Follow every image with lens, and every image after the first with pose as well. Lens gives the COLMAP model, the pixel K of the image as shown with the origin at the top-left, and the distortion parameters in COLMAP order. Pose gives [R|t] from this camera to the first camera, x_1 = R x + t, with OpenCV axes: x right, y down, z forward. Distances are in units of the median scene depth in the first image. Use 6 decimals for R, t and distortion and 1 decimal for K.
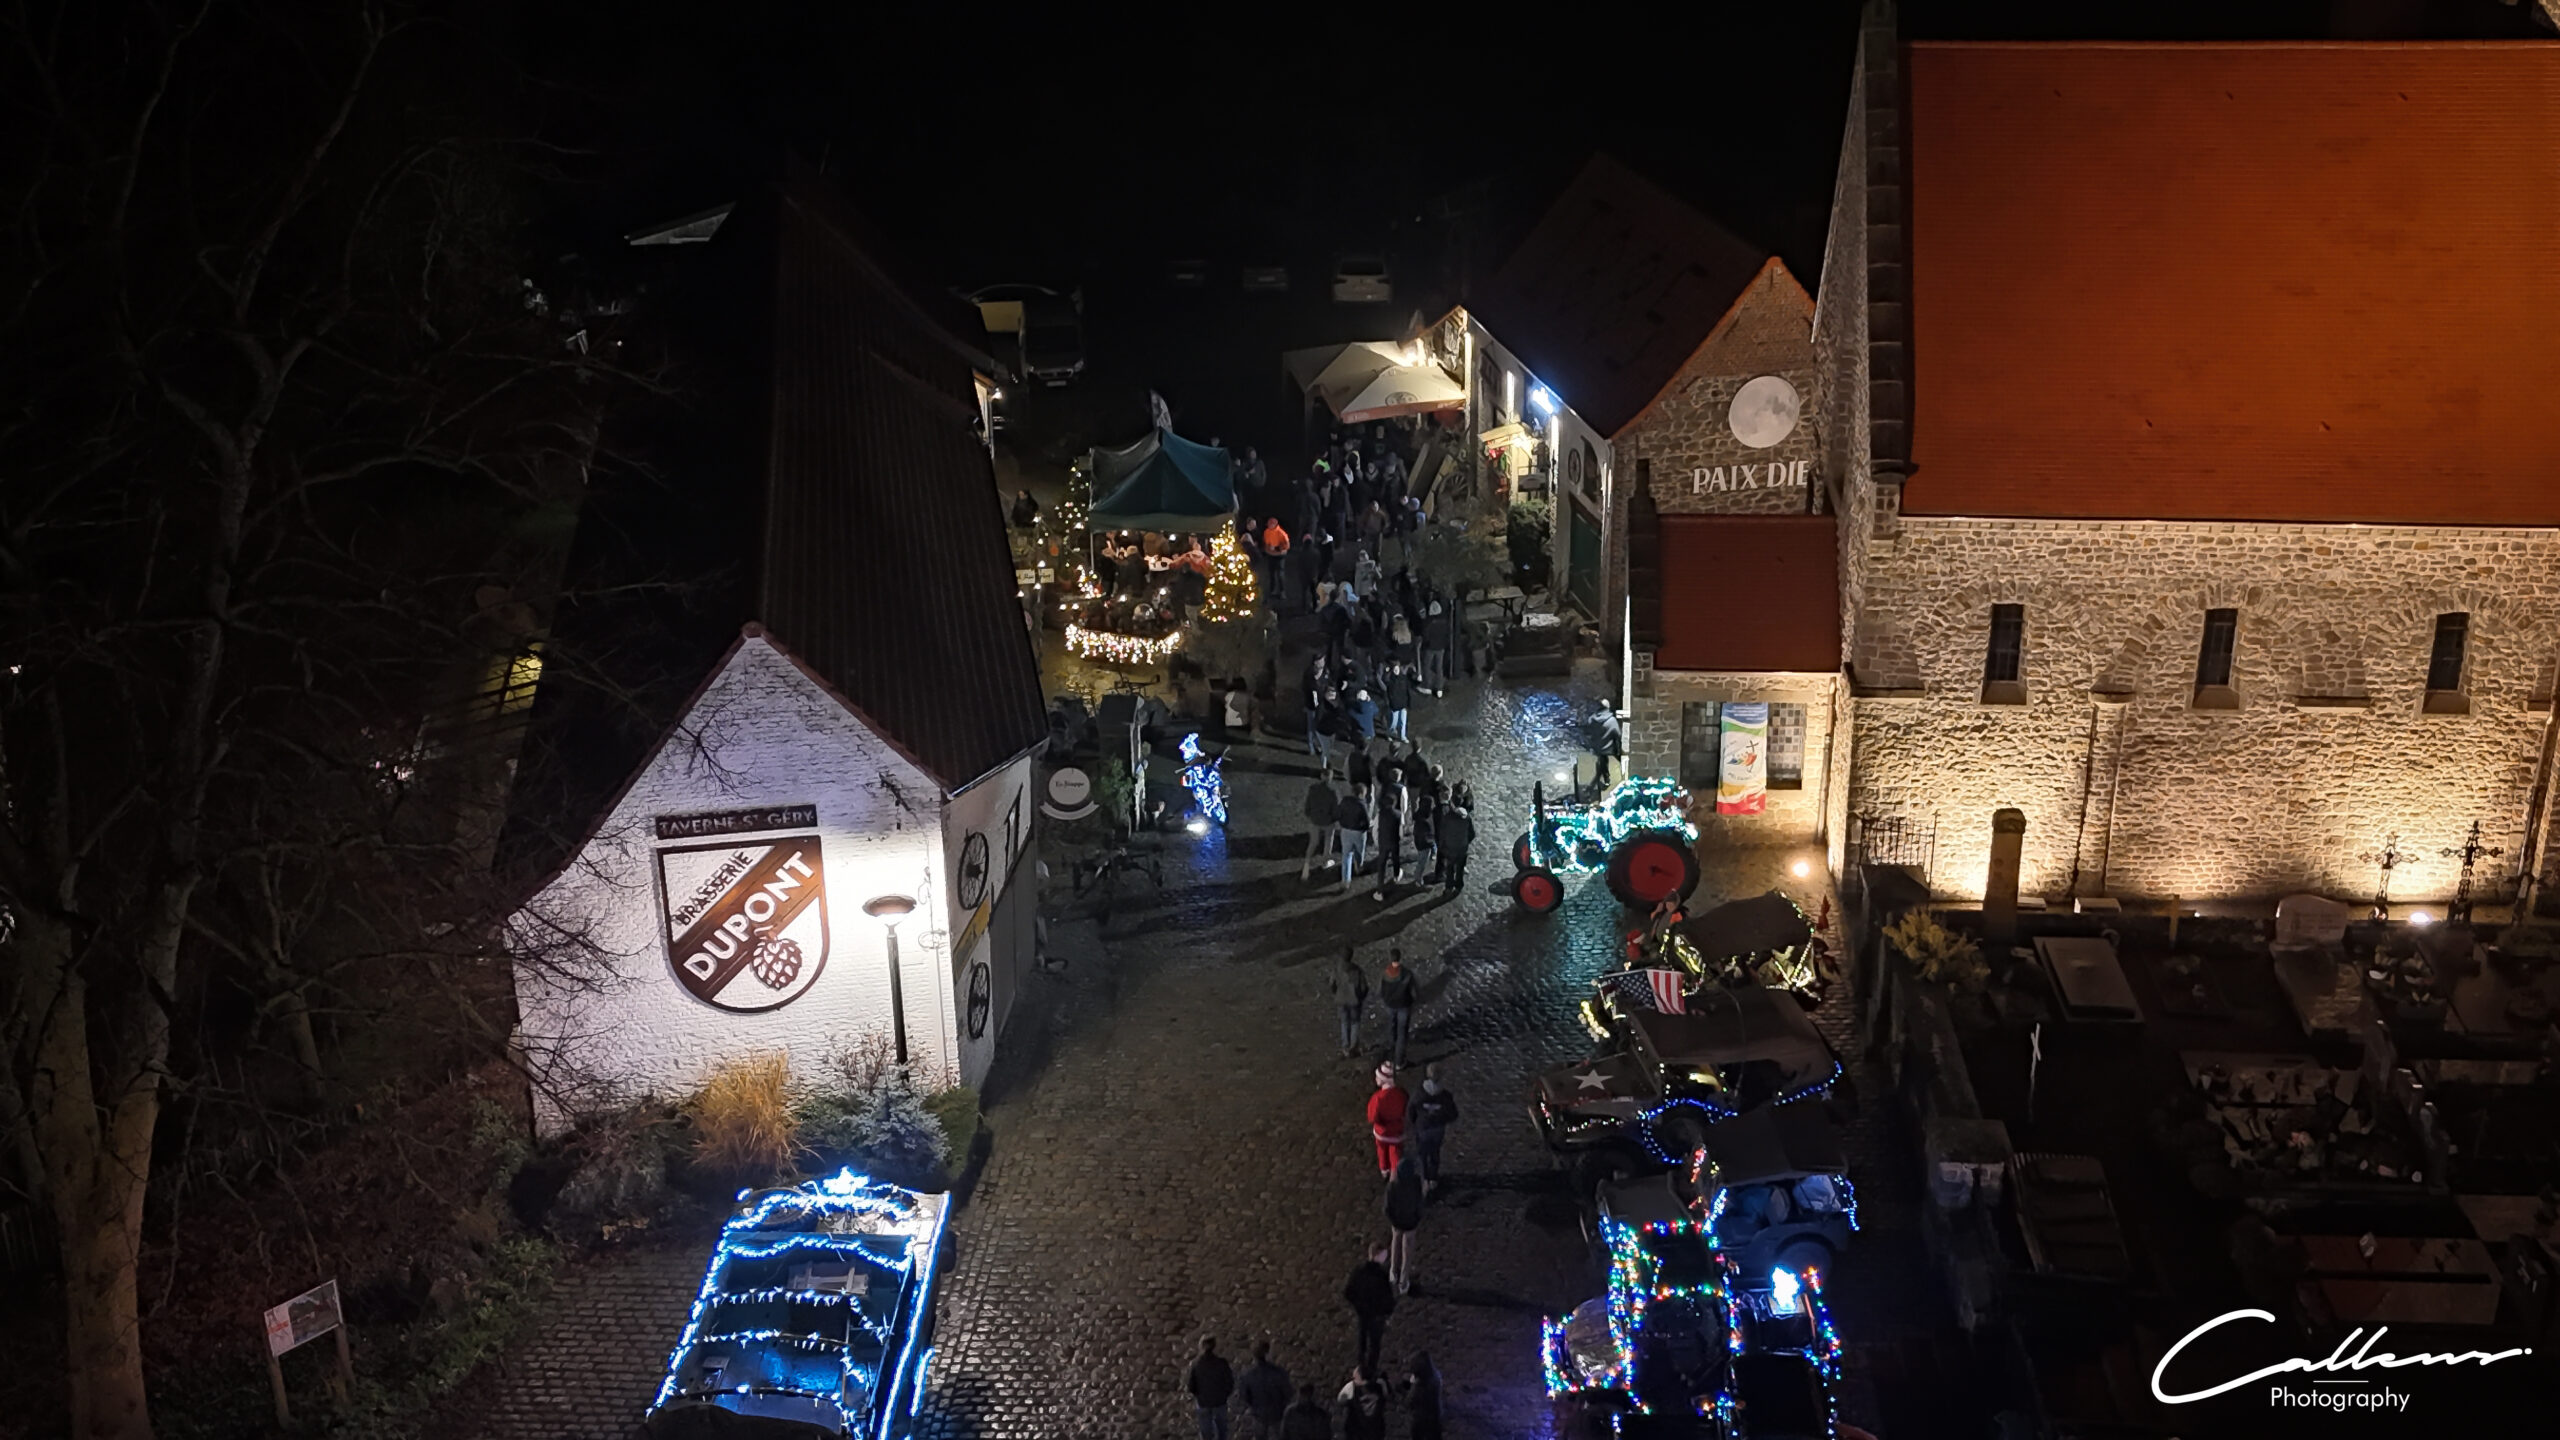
lens RADIAL K [[2090.3, 0, 1280.0], [0, 2090.3, 720.0], [0, 0, 1]] dist [0.074080, -0.095680]
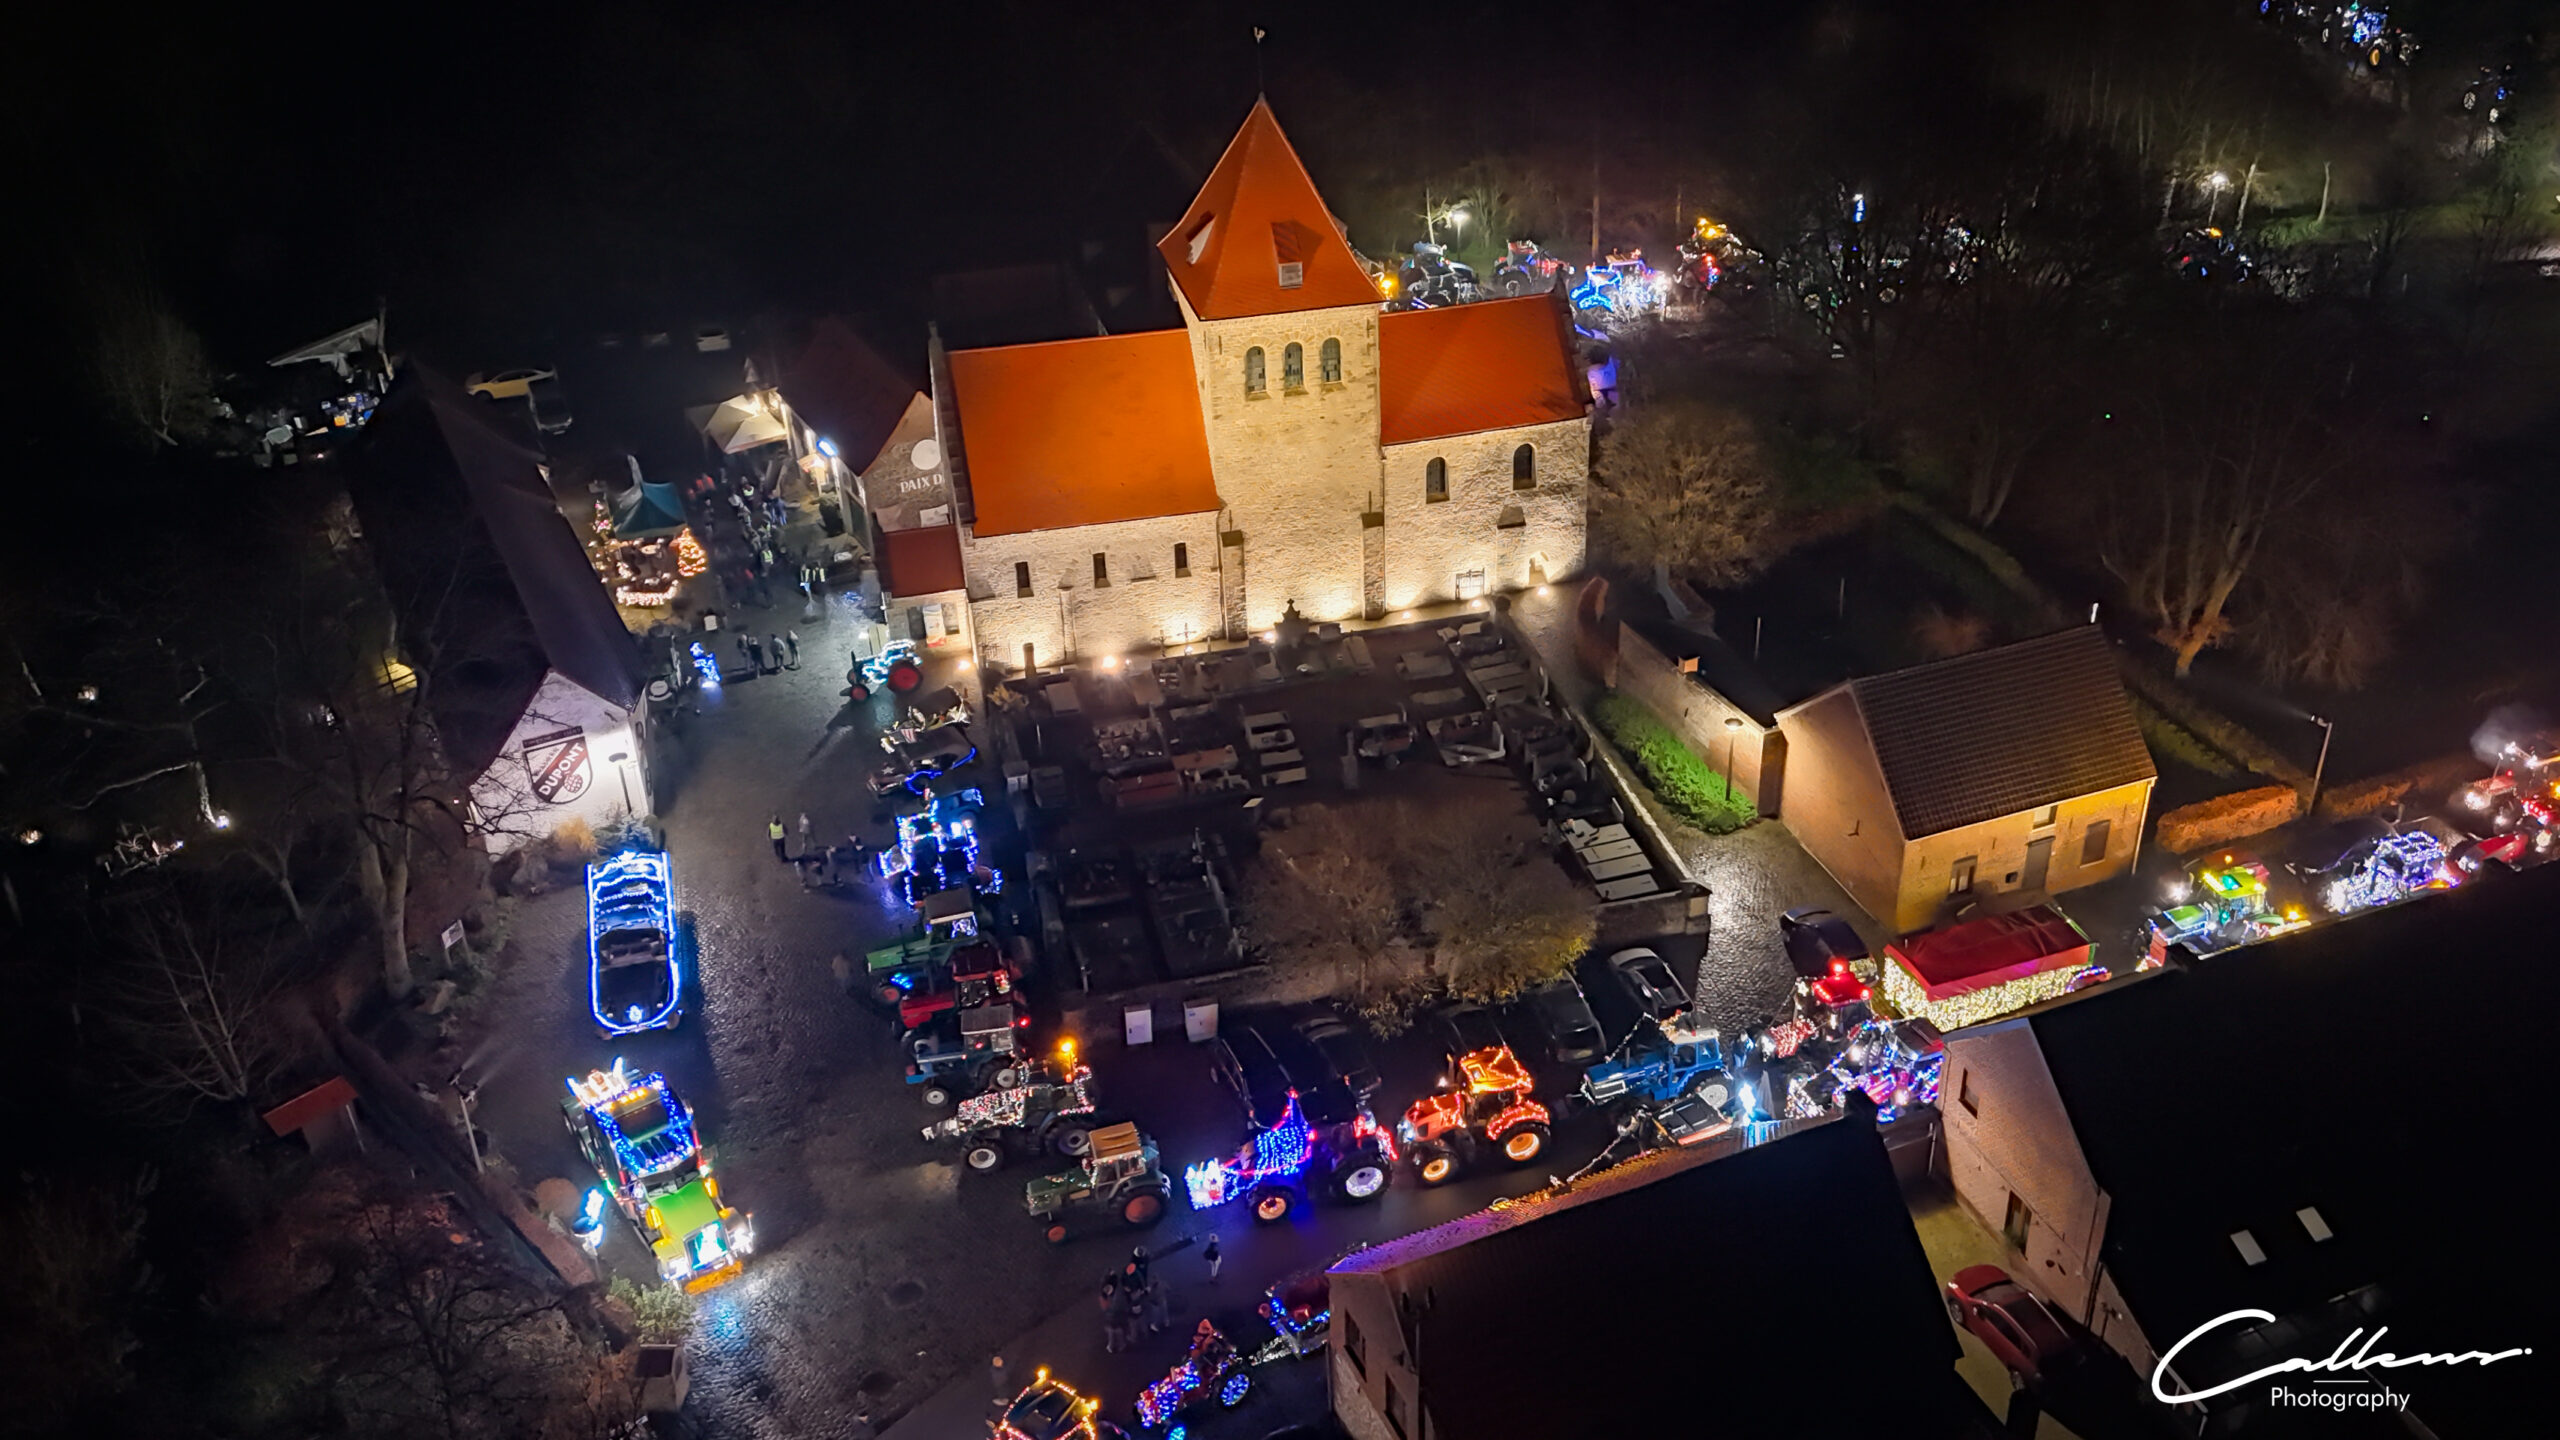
lens RADIAL K [[2090.3, 0, 1280.0], [0, 2090.3, 720.0], [0, 0, 1]] dist [0.074080, -0.095680]
pose [[0.942891, -0.173623, 0.284275, -0.133152], [0.113168, 0.969625, 0.216844, -0.417884], [-0.313289, -0.172289, 0.933899, -1.669704]]
